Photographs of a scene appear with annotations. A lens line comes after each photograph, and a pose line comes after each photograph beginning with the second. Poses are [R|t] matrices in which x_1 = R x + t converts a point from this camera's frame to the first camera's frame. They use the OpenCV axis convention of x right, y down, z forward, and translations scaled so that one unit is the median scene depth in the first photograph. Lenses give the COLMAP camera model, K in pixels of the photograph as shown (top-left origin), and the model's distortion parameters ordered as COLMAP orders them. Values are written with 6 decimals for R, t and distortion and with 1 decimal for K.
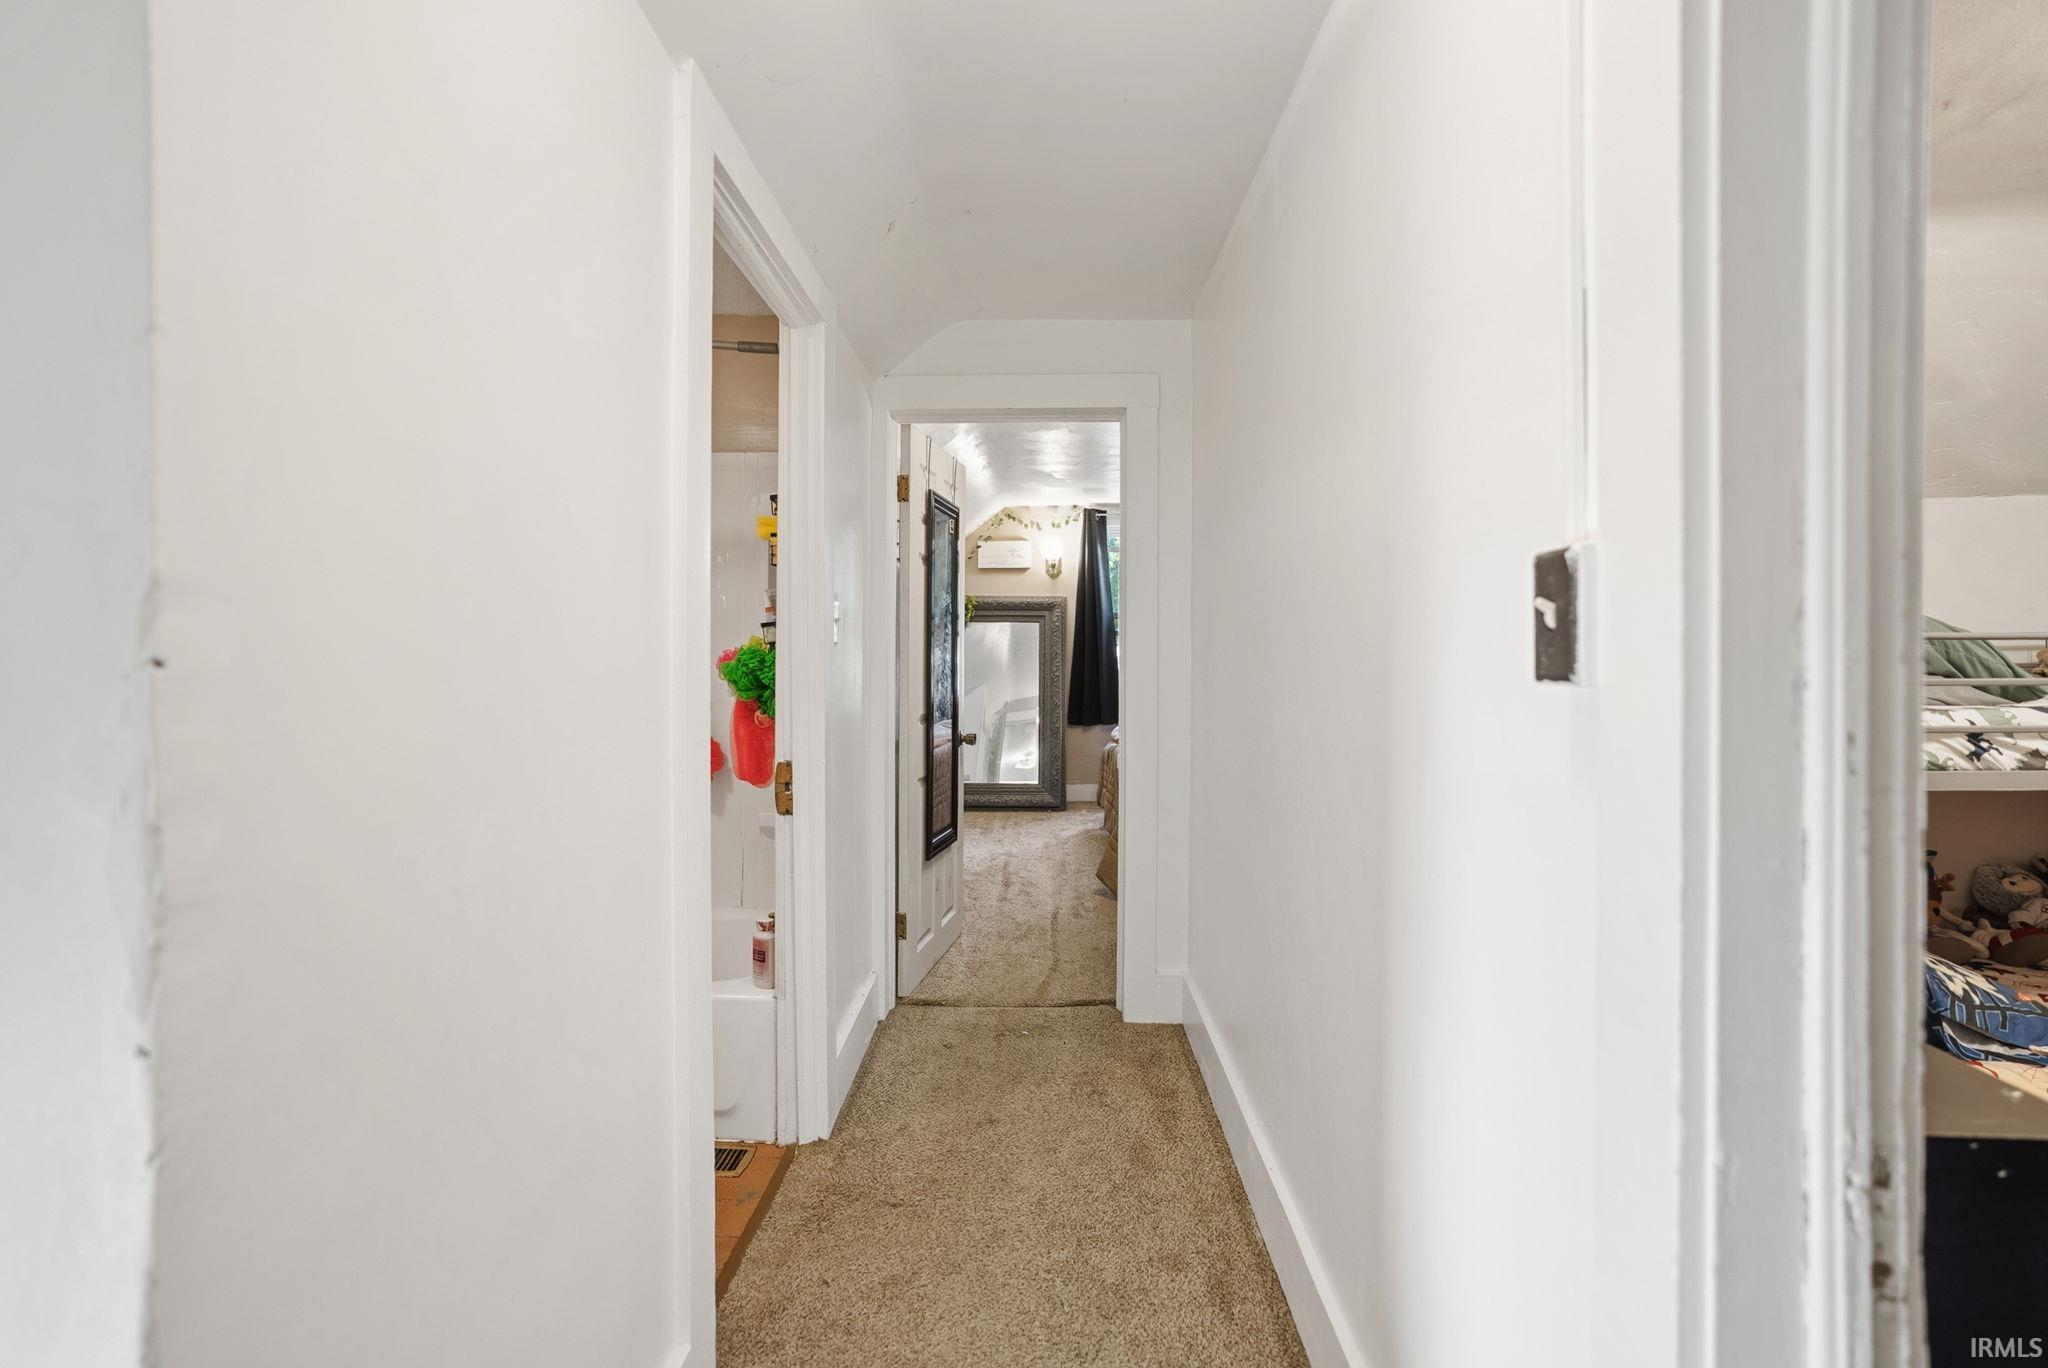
lens RADIAL K [[945.5, 0, 1022.3], [0, 945.5, 669.8], [0, 0, 1]] dist [-0.056162, 0.025954]
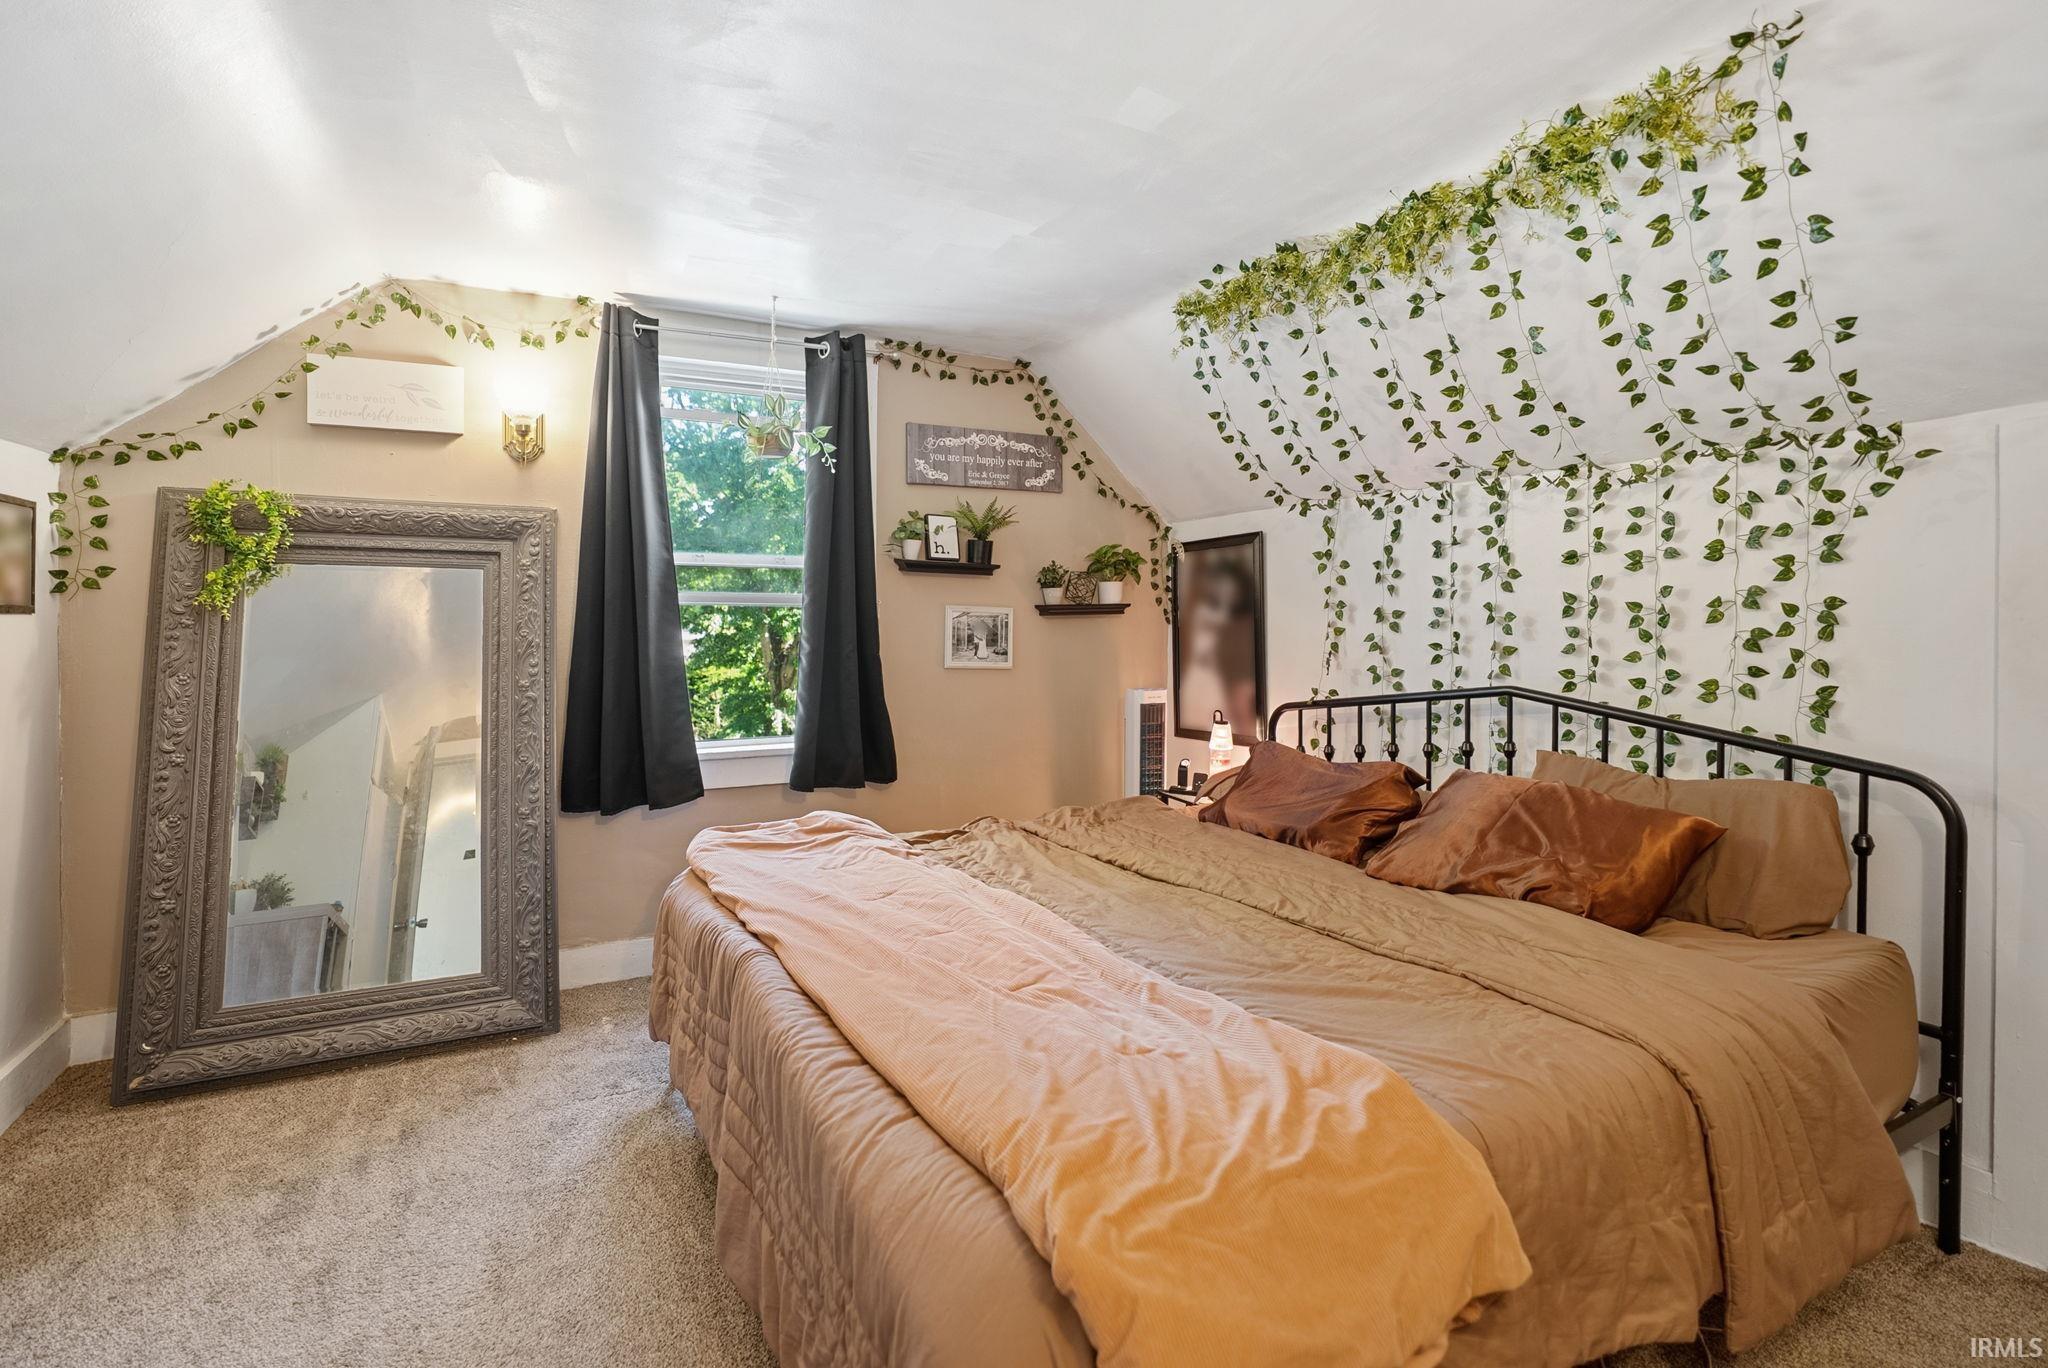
lens RADIAL K [[951.6, 0, 1025.4], [0, 951.6, 636.7], [0, 0, 1]] dist [-0.030704, 0.000233]
pose [[0.872562, -0.000515, 0.488504, 0.023217], [-0.001614, 0.999991, 0.003936, -0.022896], [-0.488501, -0.004223, 0.872553, 0.535195]]
